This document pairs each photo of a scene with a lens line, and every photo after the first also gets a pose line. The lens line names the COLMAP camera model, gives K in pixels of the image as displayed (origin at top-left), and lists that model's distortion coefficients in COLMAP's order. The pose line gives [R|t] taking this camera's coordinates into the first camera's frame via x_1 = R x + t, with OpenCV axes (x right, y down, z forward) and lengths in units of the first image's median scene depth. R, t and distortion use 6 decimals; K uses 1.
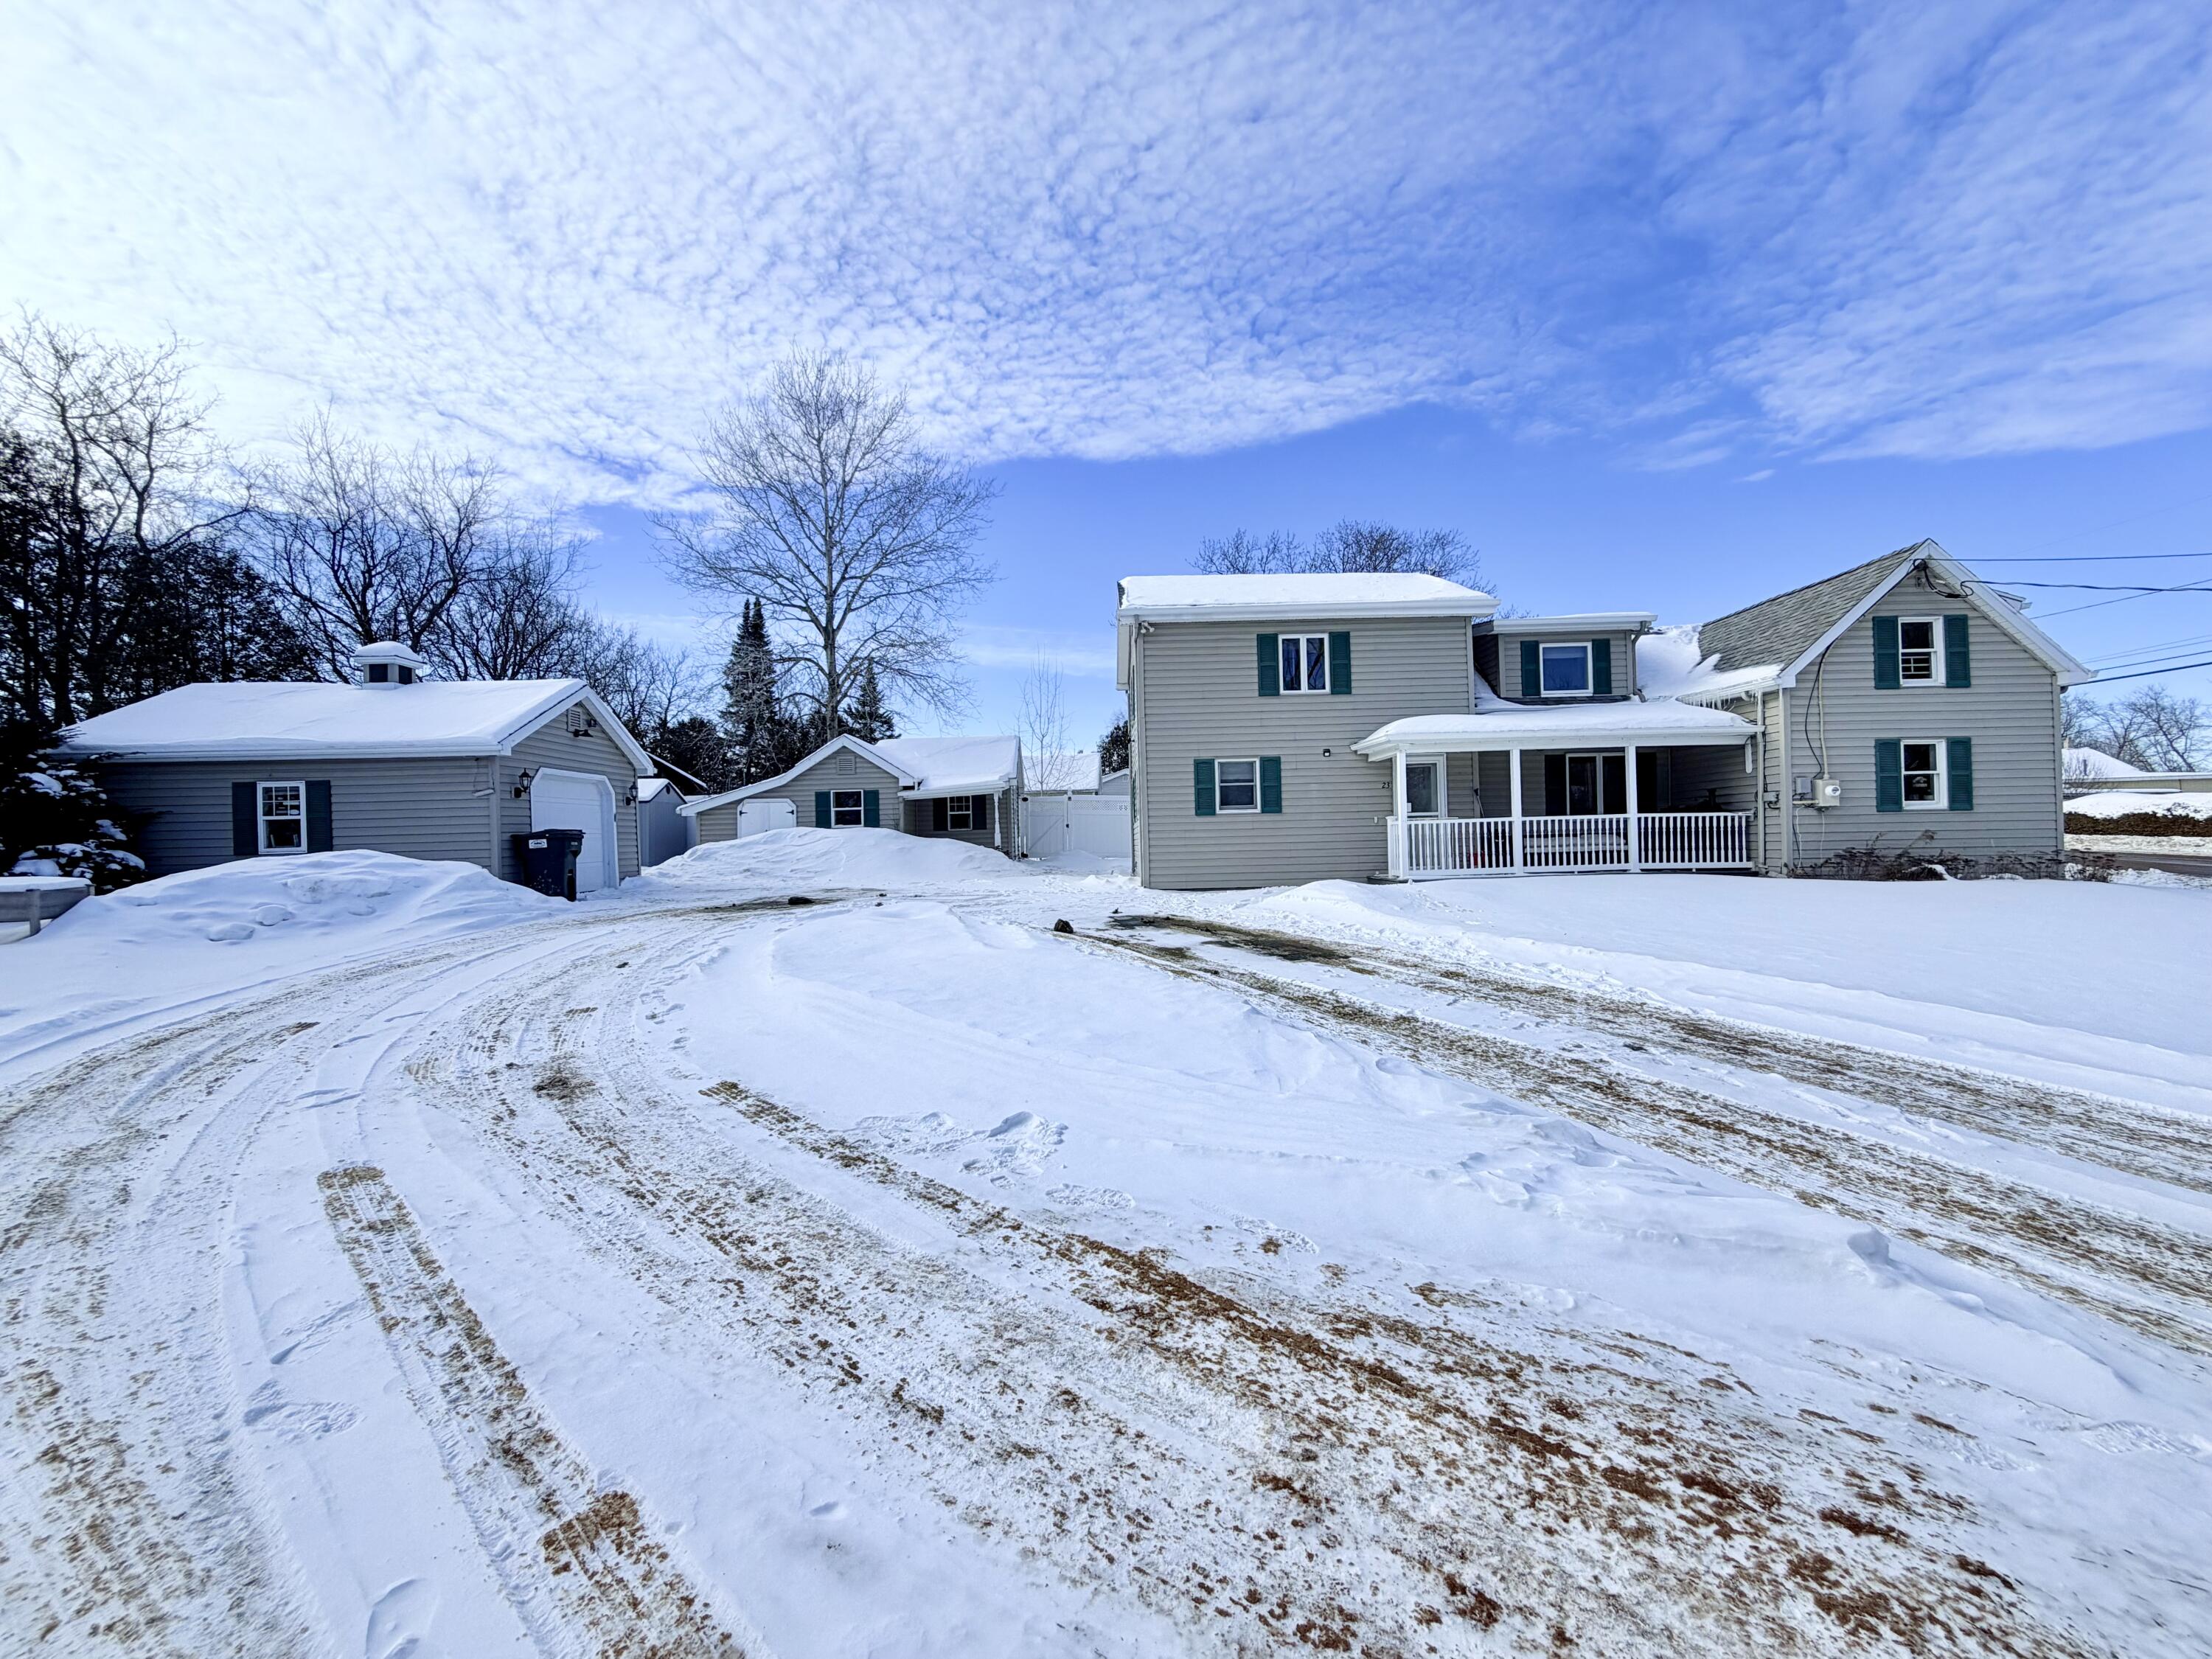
lens RADIAL K [[879.9, 0, 1106.0], [0, 879.9, 829.5], [0, 0, 1]] dist [0.000079, -0.000453]
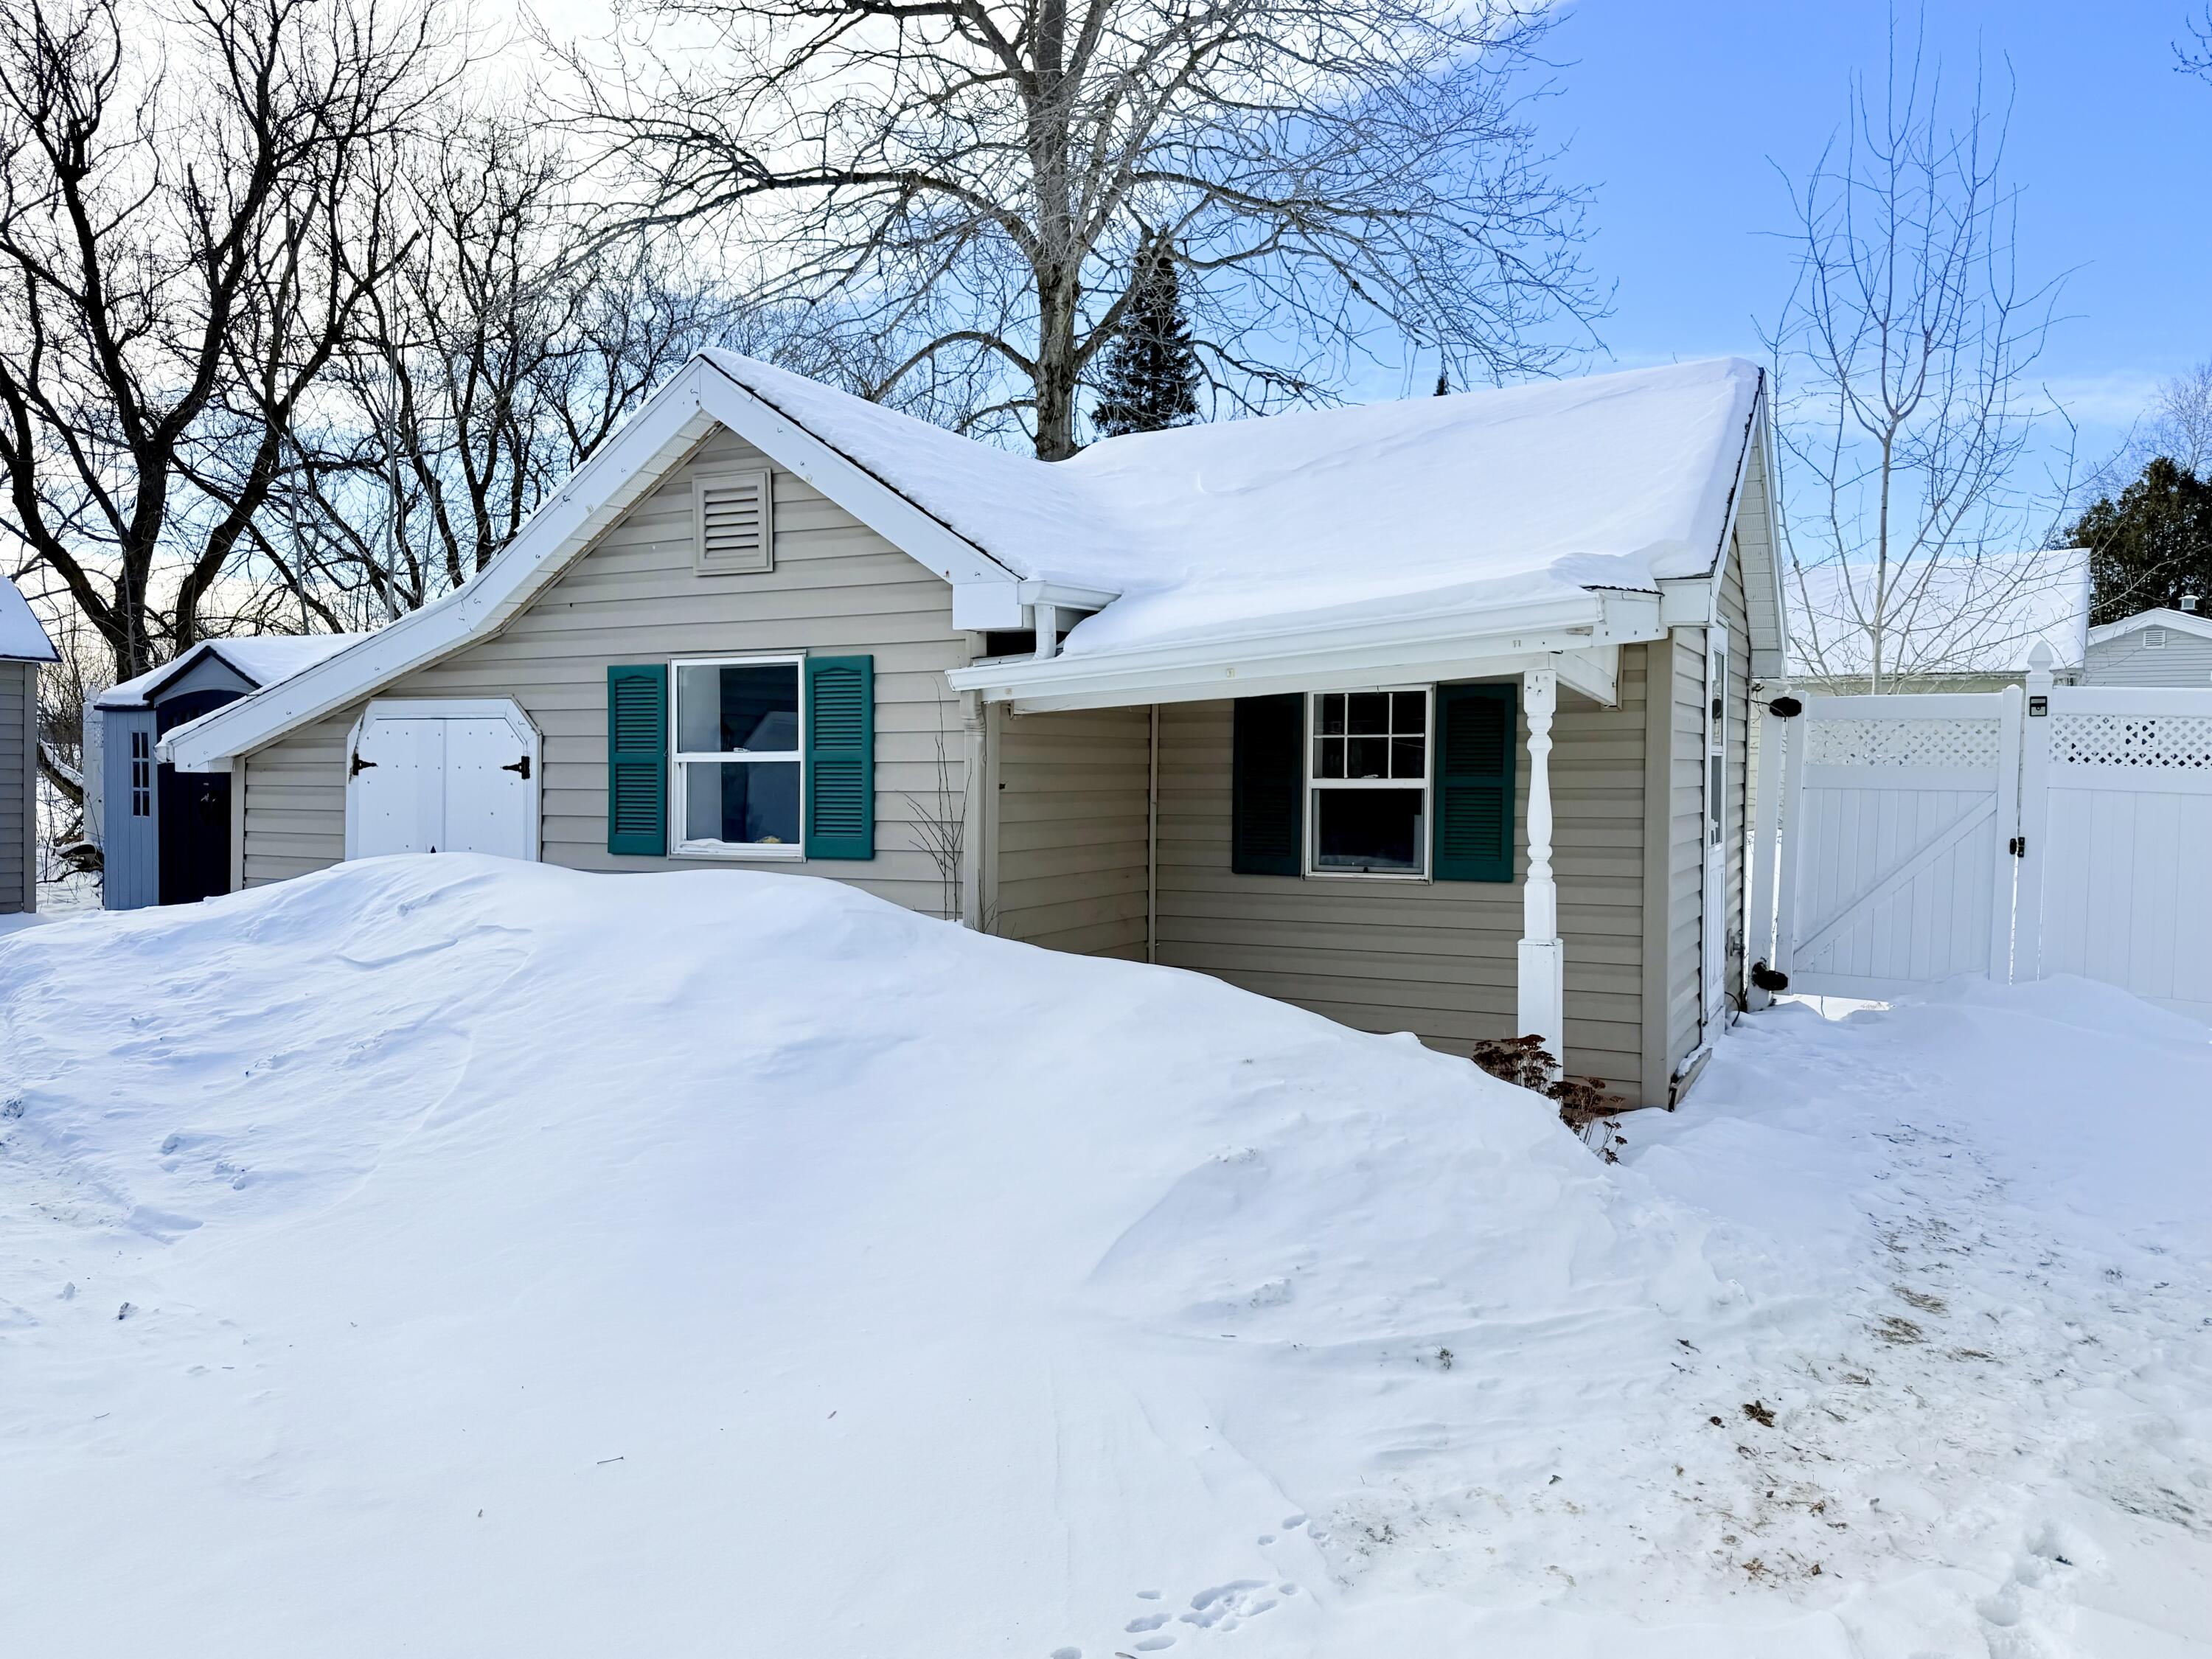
lens RADIAL K [[1633.0, 0, 1099.7], [0, 1633.0, 800.7], [0, 0, 1]] dist [0.065328, -0.114727]
pose [[0.866718, 0.035631, -0.497524, -0.079627], [-0.021275, 0.999178, 0.034495, -0.043300], [0.498344, -0.019313, 0.866764, 1.130456]]
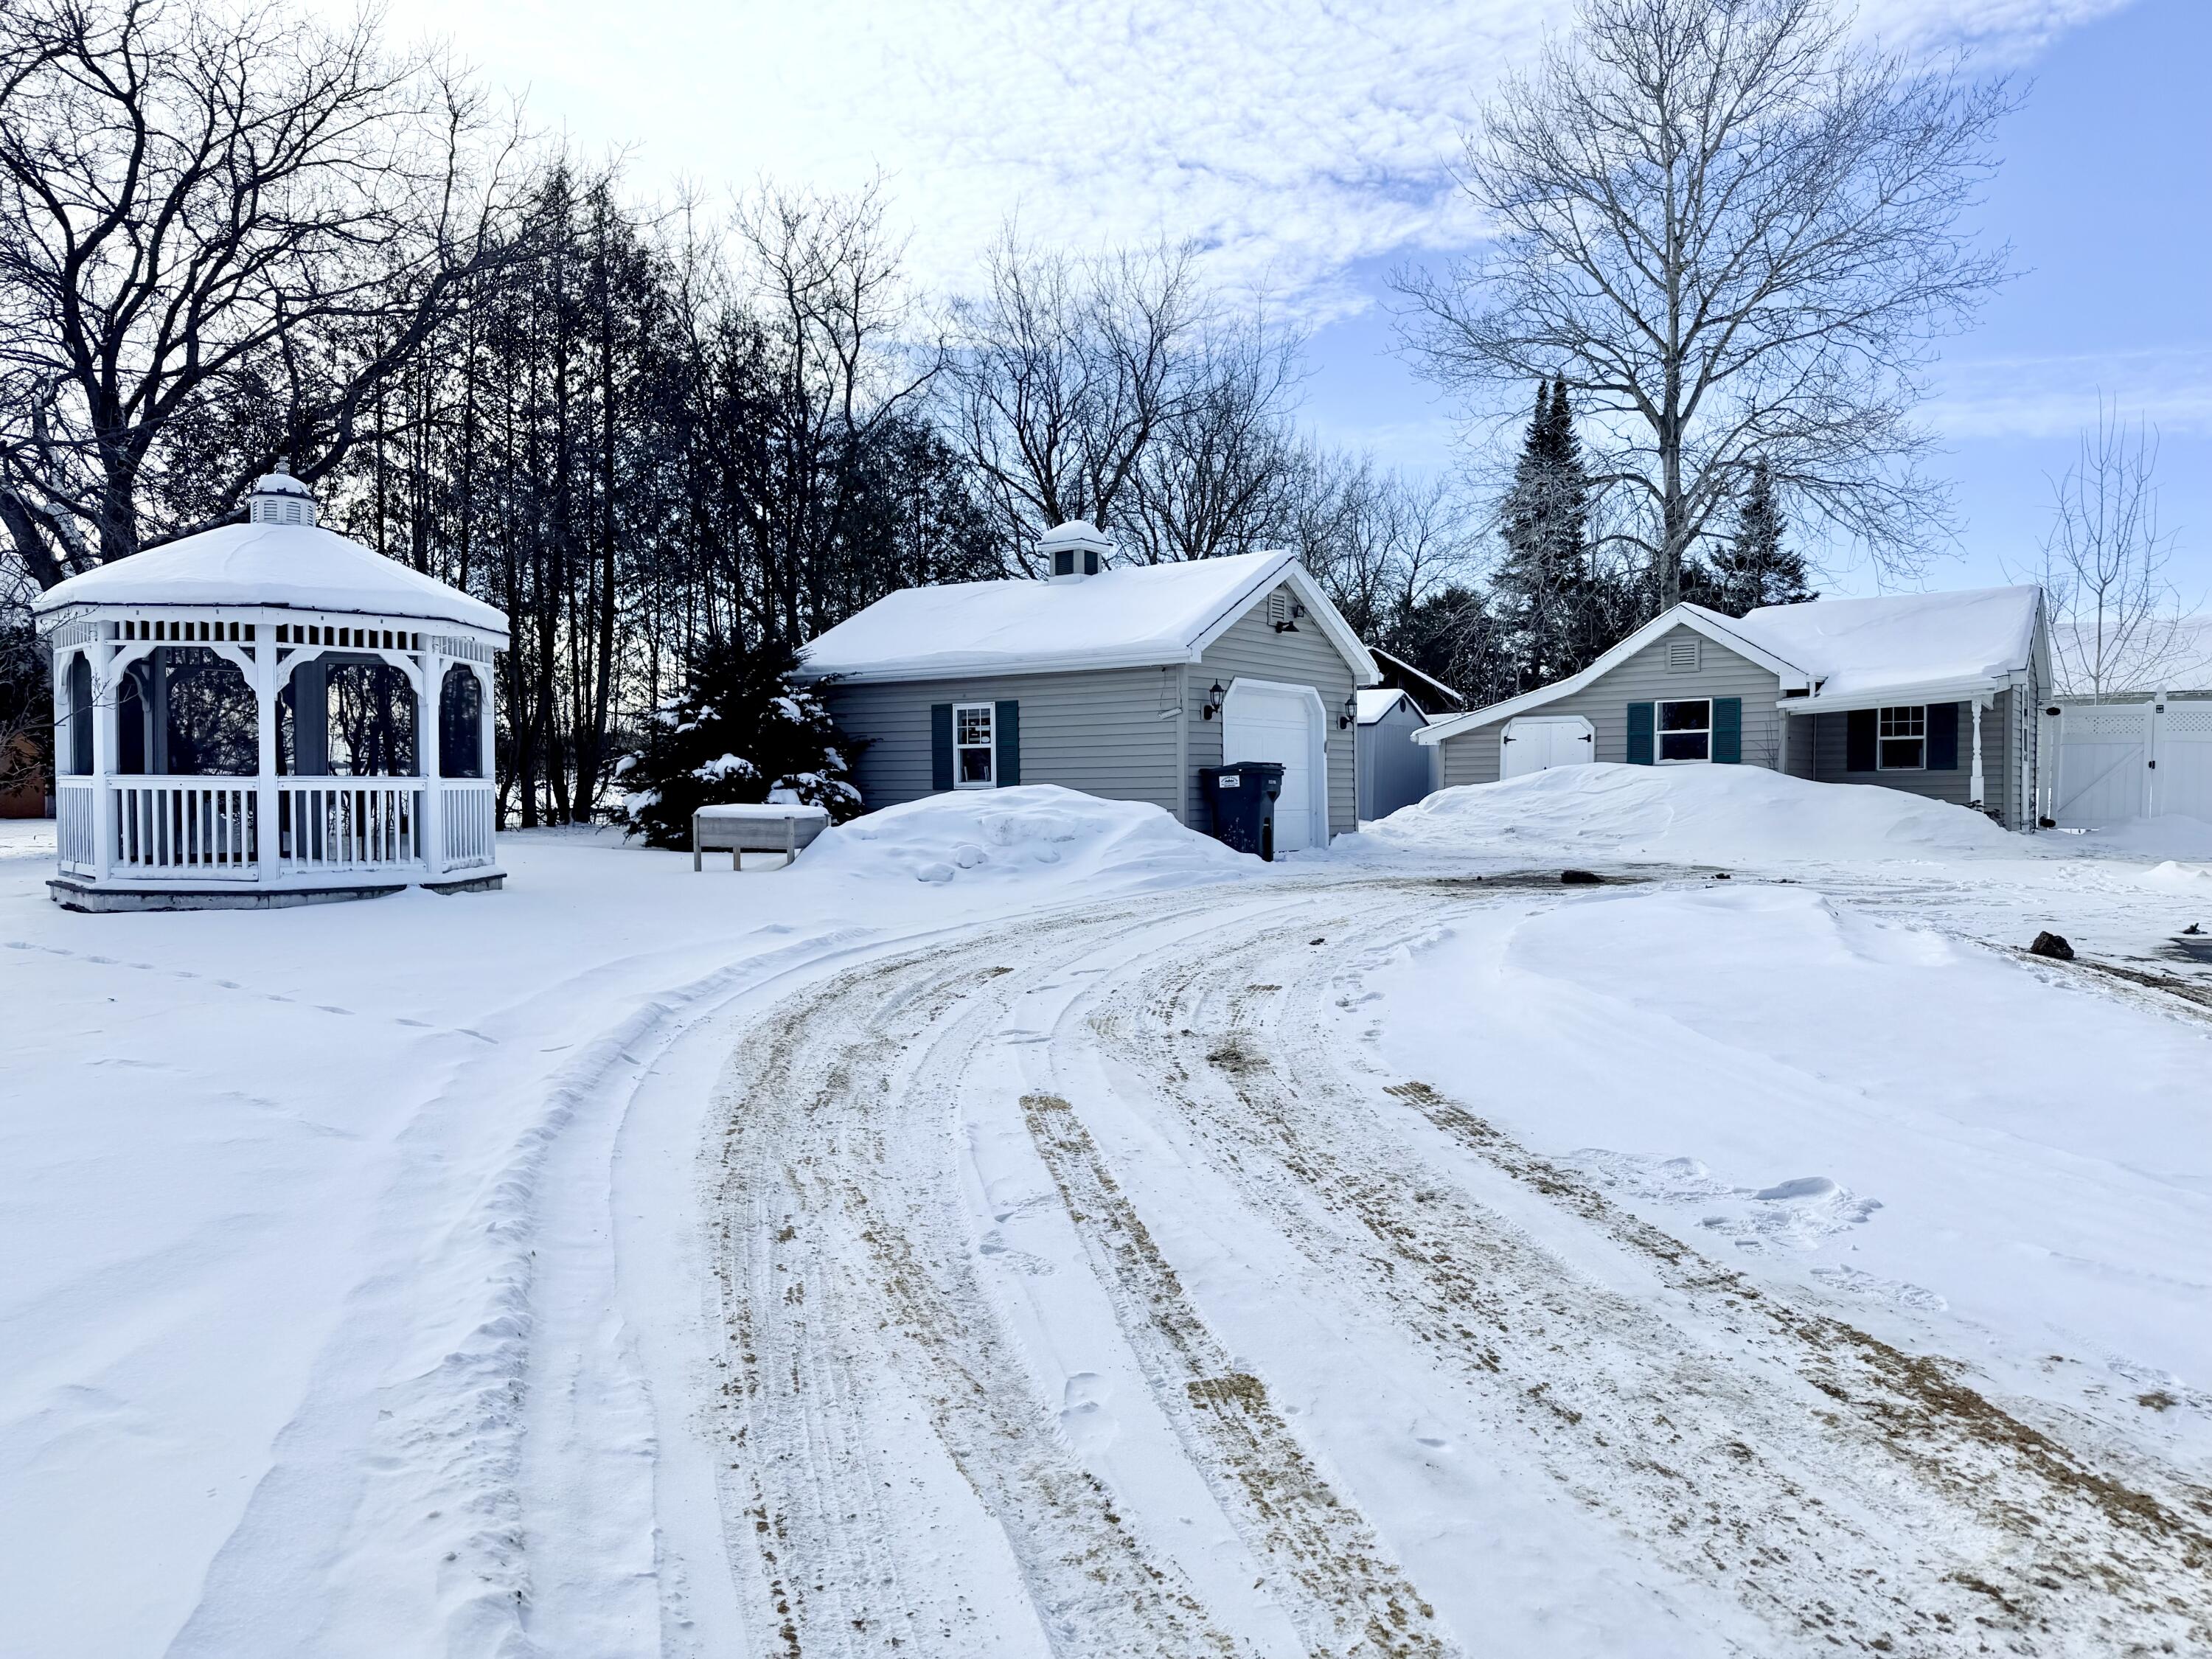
lens RADIAL K [[1561.7, 0, 1094.1], [0, 1561.7, 838.7], [0, 0, 1]] dist [0.109515, -0.153834]
pose [[0.785182, 0.036181, -0.618207, 0.076642], [-0.010972, 0.998948, 0.044529, 0.007088], [0.619167, -0.028180, 0.784753, -0.099502]]
